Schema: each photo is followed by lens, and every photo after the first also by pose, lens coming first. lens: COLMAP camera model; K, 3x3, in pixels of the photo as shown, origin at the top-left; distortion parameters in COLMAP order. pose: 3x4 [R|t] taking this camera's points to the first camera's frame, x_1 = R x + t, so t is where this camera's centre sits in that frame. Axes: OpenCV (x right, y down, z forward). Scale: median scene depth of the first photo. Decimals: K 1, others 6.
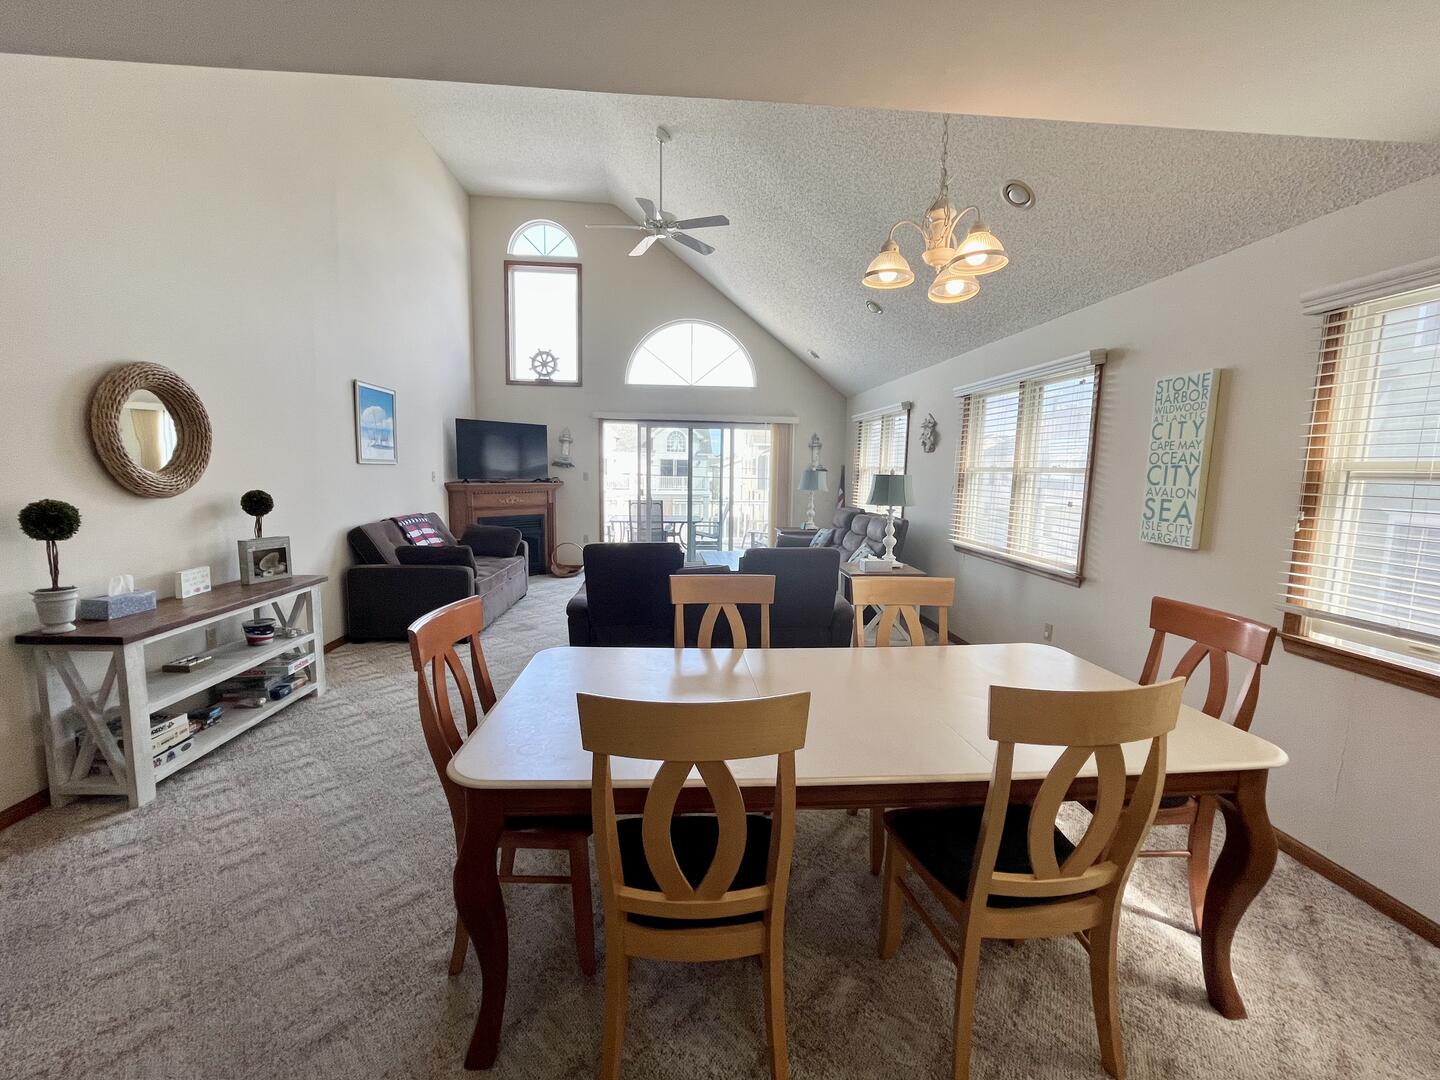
lens RADIAL K [[585.4, 0, 718.9], [0, 585.4, 534.6], [0, 0, 1]] dist [-0.002146, 0.000011]
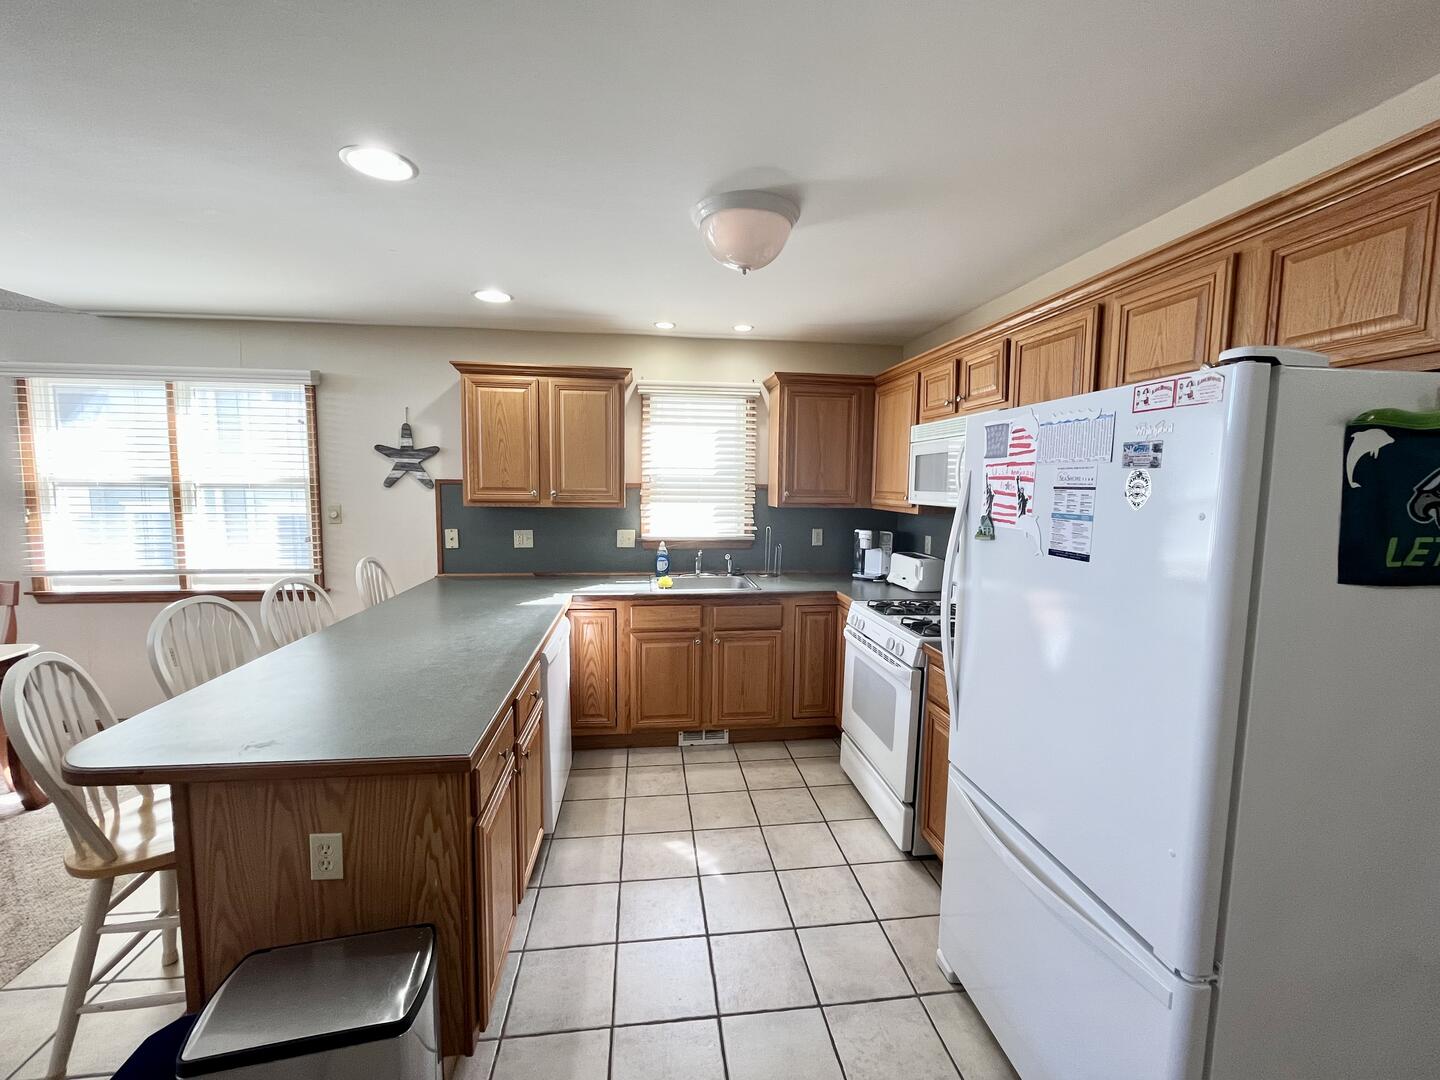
lens RADIAL K [[585.4, 0, 719.1], [0, 585.4, 536.9], [0, 0, 1]] dist [-0.002146, 0.000011]
pose [[-0.045316, -0.113487, 0.992506, -0.171830], [0.100650, 0.987952, 0.117562, 0.010425], [-0.993889, 0.105223, -0.033348, -0.210483]]
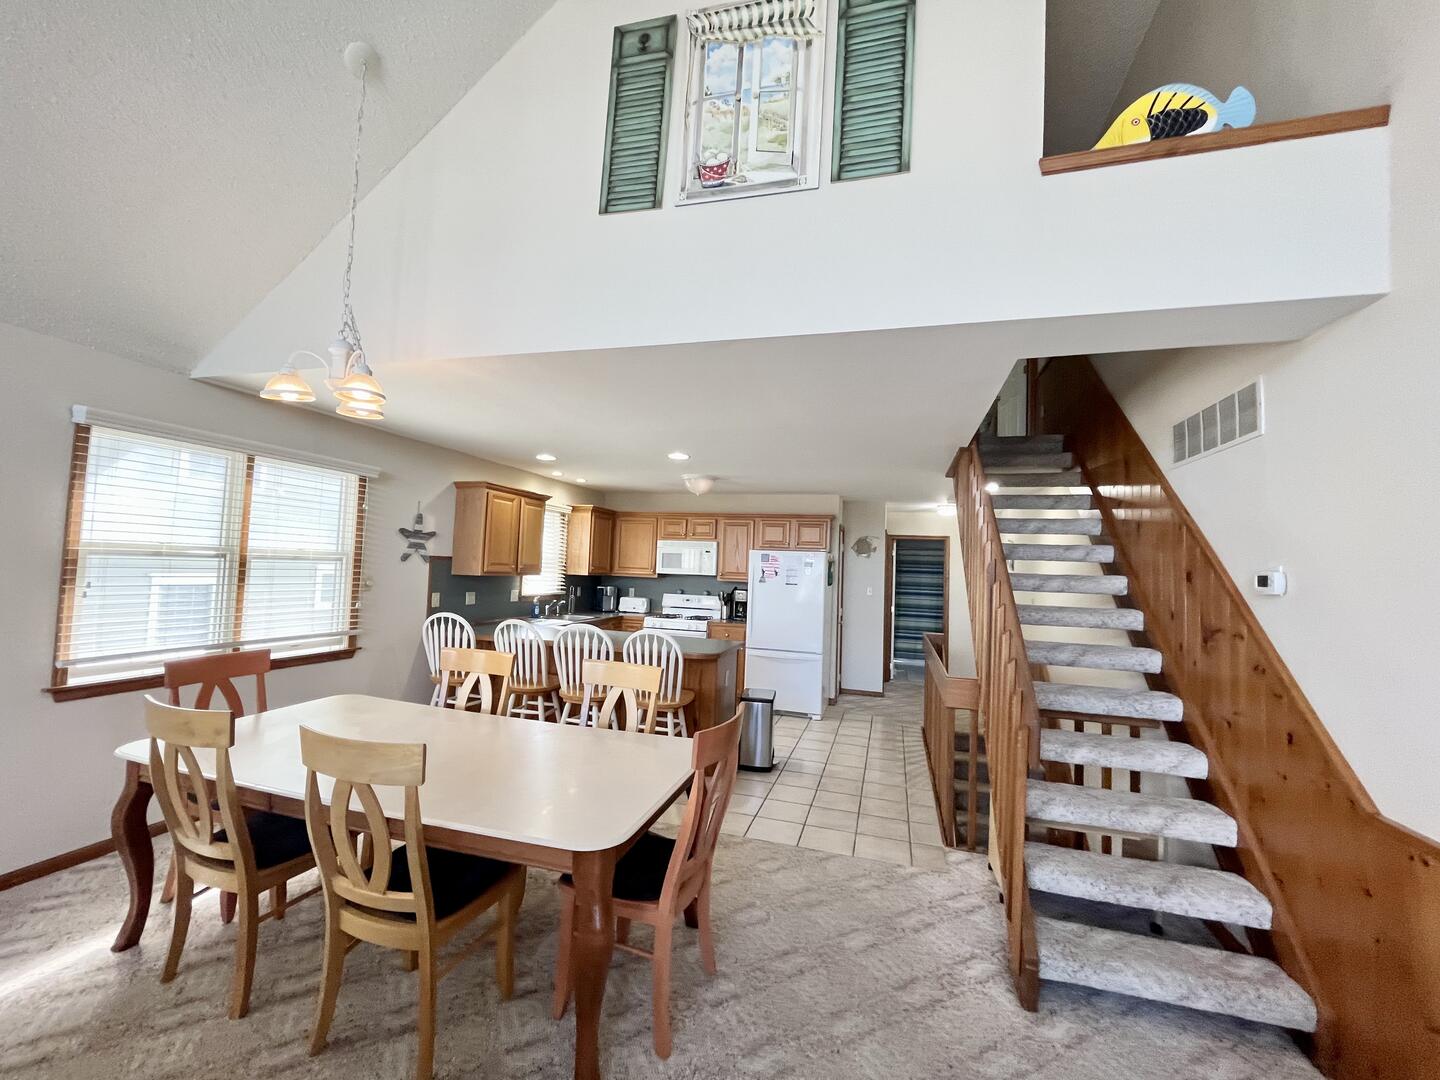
lens RADIAL K [[585.4, 0, 718.3], [0, 585.4, 536.3], [0, 0, 1]] dist [-0.002146, 0.000011]
pose [[-0.931541, -0.036159, 0.361835, -0.206678], [-0.016428, 0.998213, 0.057460, -0.068222], [-0.363266, 0.047582, -0.930470, 0.496922]]
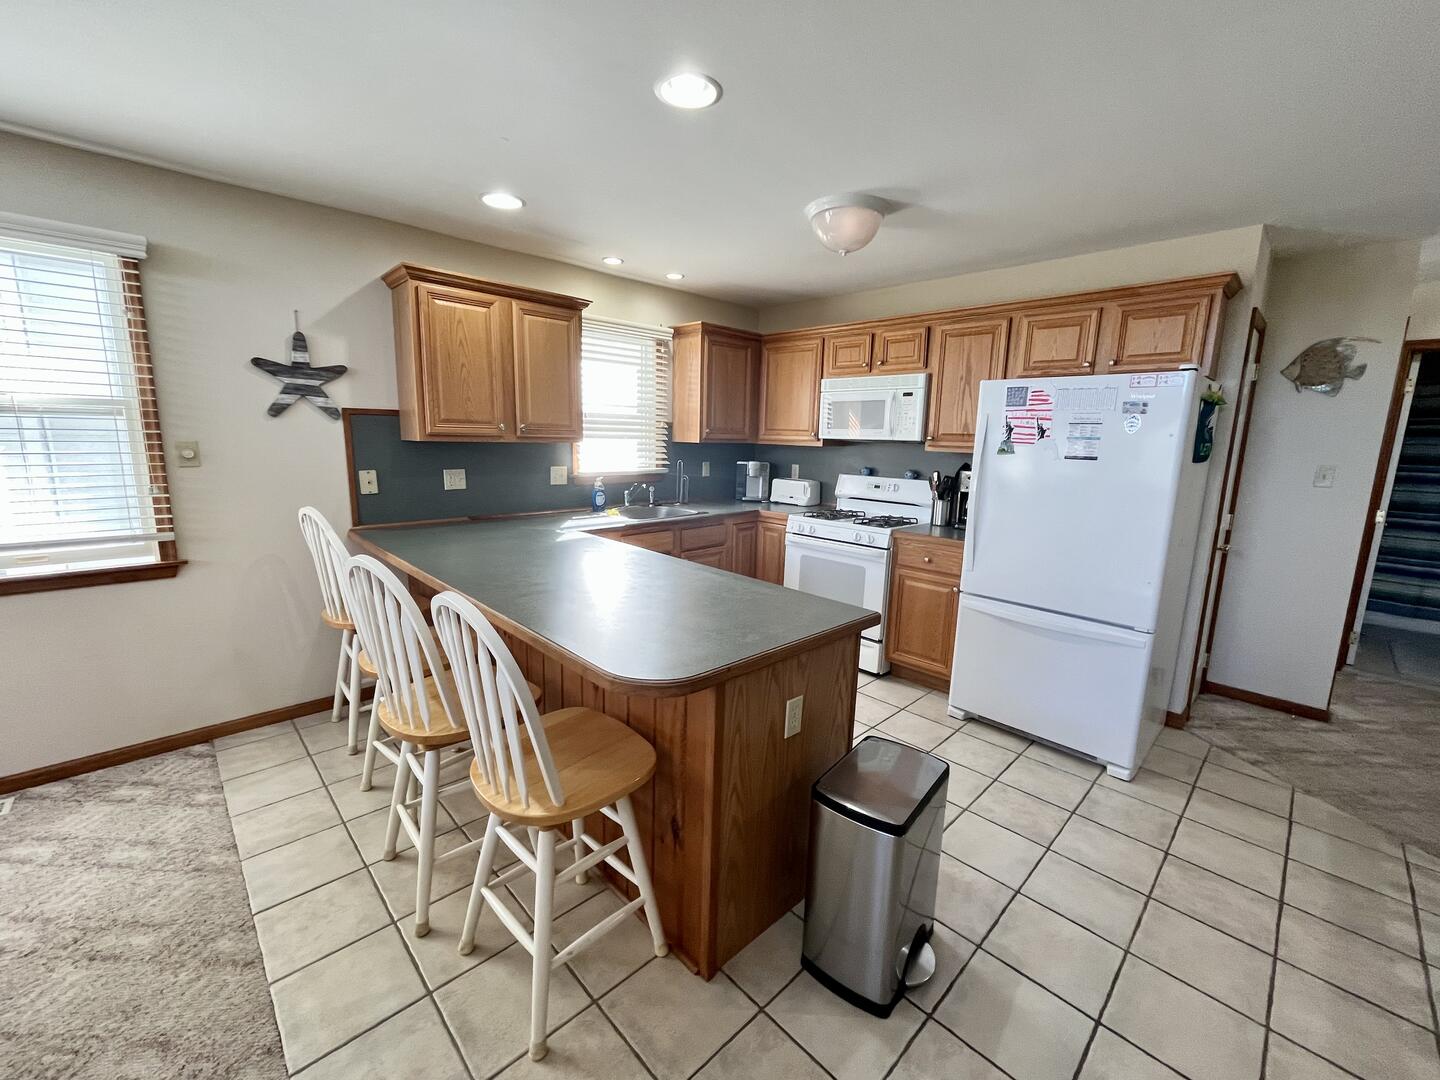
lens RADIAL K [[585.4, 0, 717.5], [0, 585.4, 534.8], [0, 0, 1]] dist [-0.002146, 0.000011]
pose [[-0.633872, -0.165810, 0.755455, -0.135492], [0.051220, 0.965607, 0.254912, -0.008348], [-0.771740, 0.200276, -0.603579, 0.063864]]
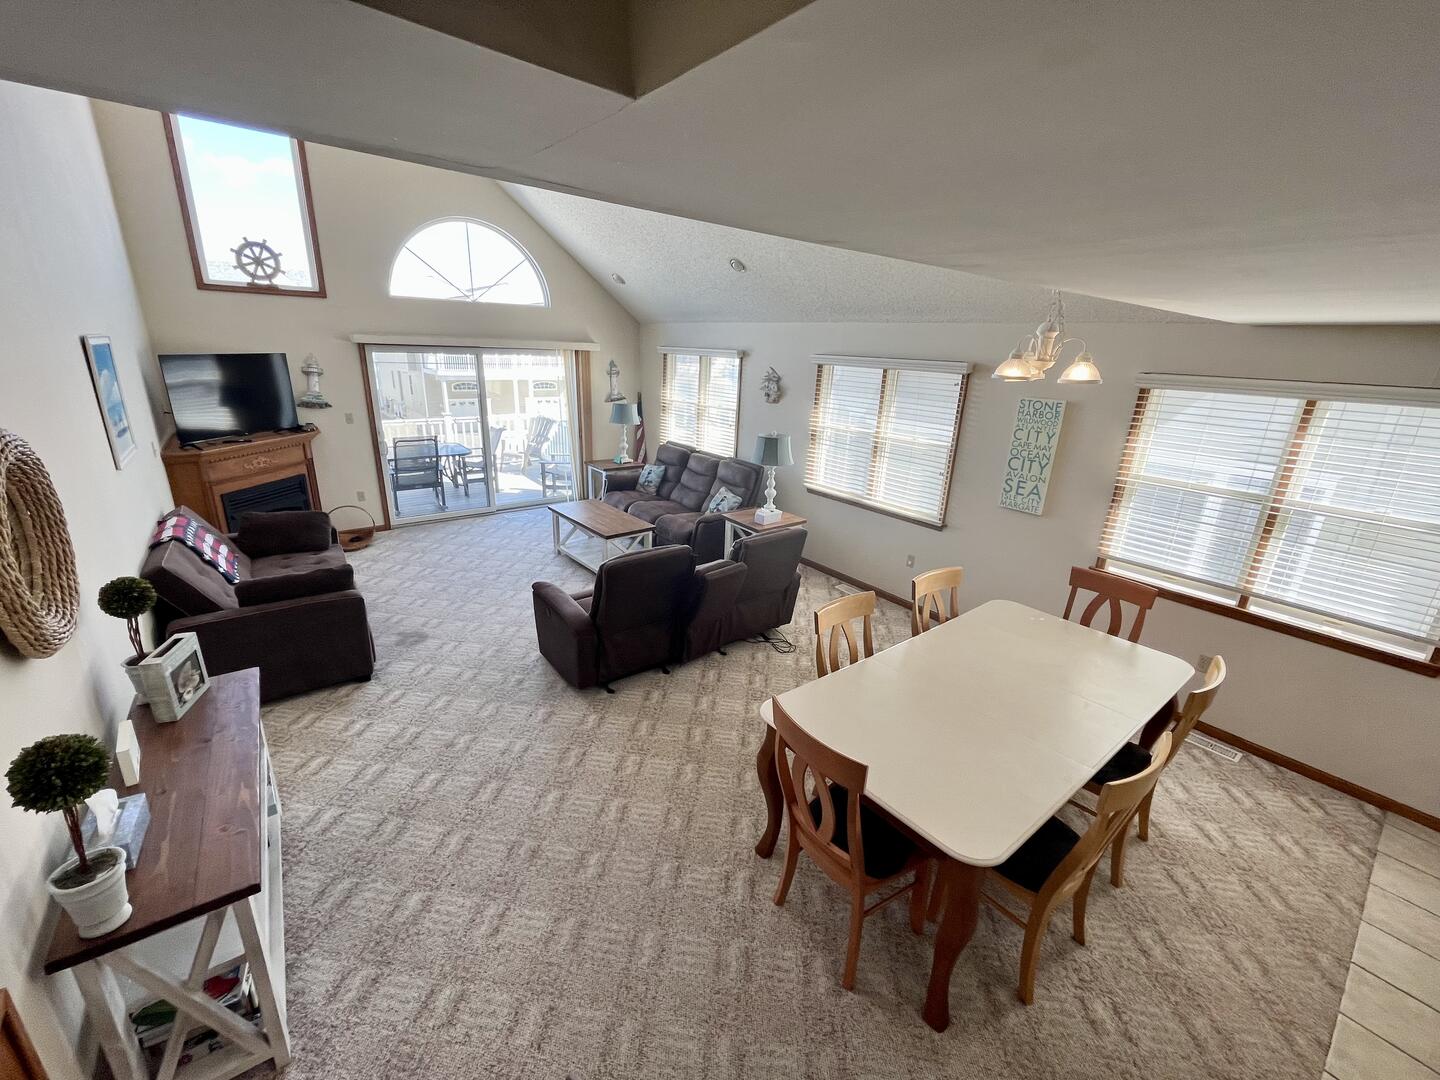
lens RADIAL K [[585.4, 0, 716.2], [0, 585.4, 535.0], [0, 0, 1]] dist [-0.002146, 0.000011]
pose [[0.836818, -0.155424, 0.524957, -0.276280], [0.038798, 0.973282, 0.226313, -0.115390], [-0.546105, -0.169016, 0.820489, 0.065077]]
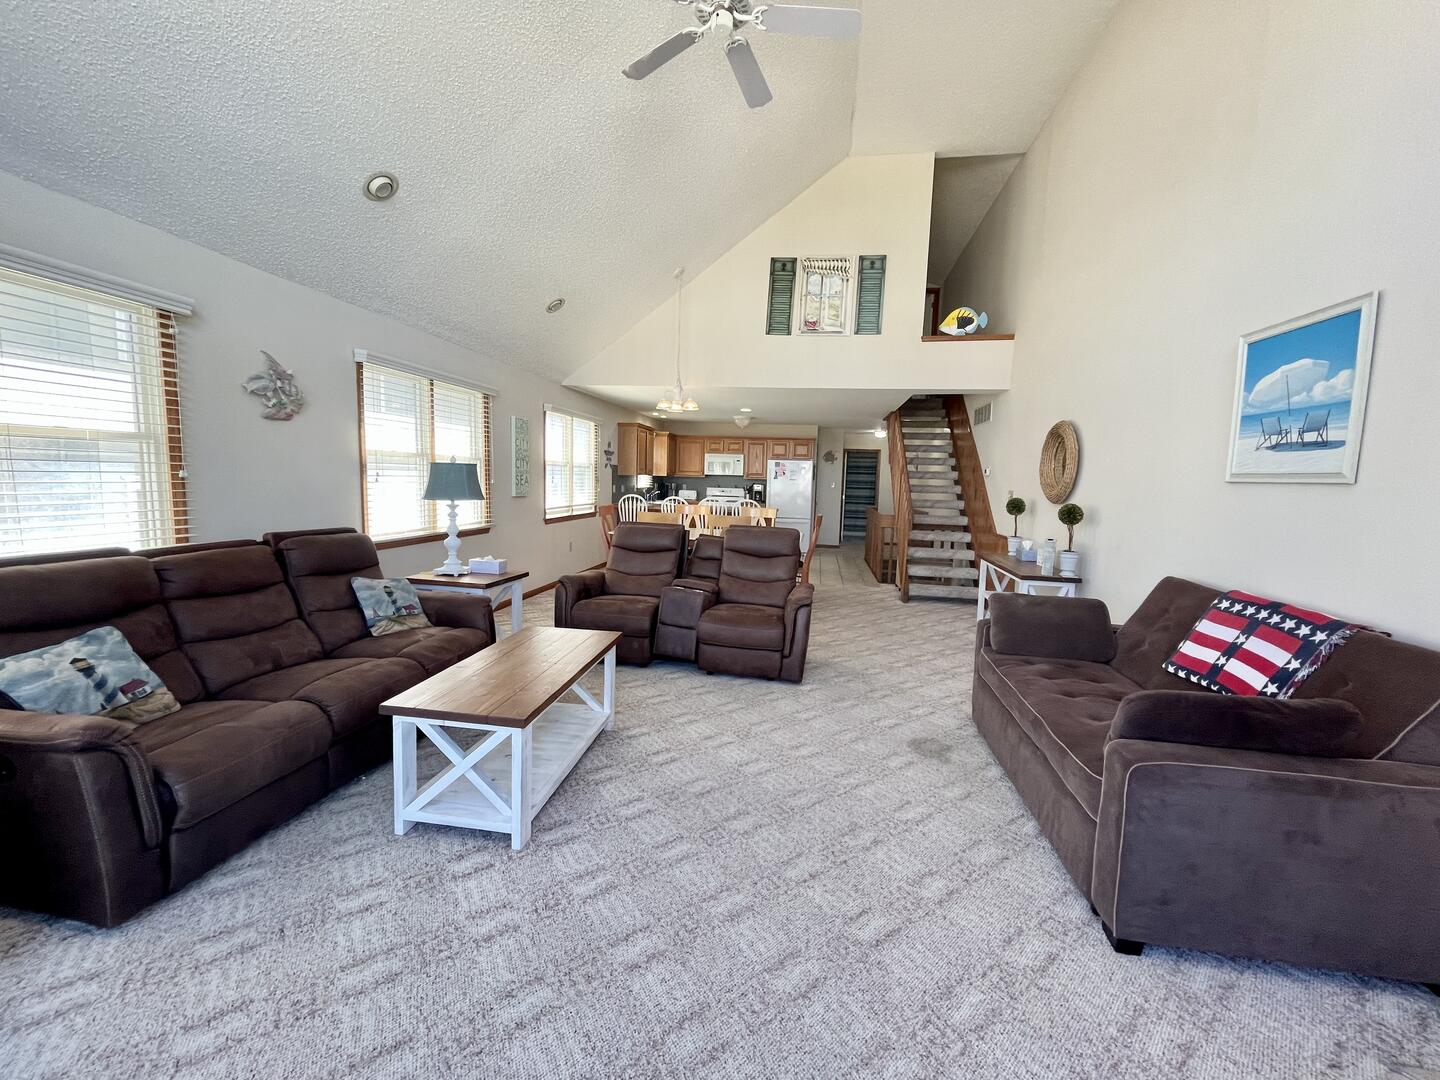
lens RADIAL K [[585.4, 0, 717.6], [0, 585.4, 539.0], [0, 0, 1]] dist [-0.002146, 0.000011]
pose [[-0.968013, -0.073937, 0.239758, -0.179991], [-0.020459, 0.975673, 0.218276, -0.121879], [-0.250064, 0.206389, -0.945977, 1.124659]]
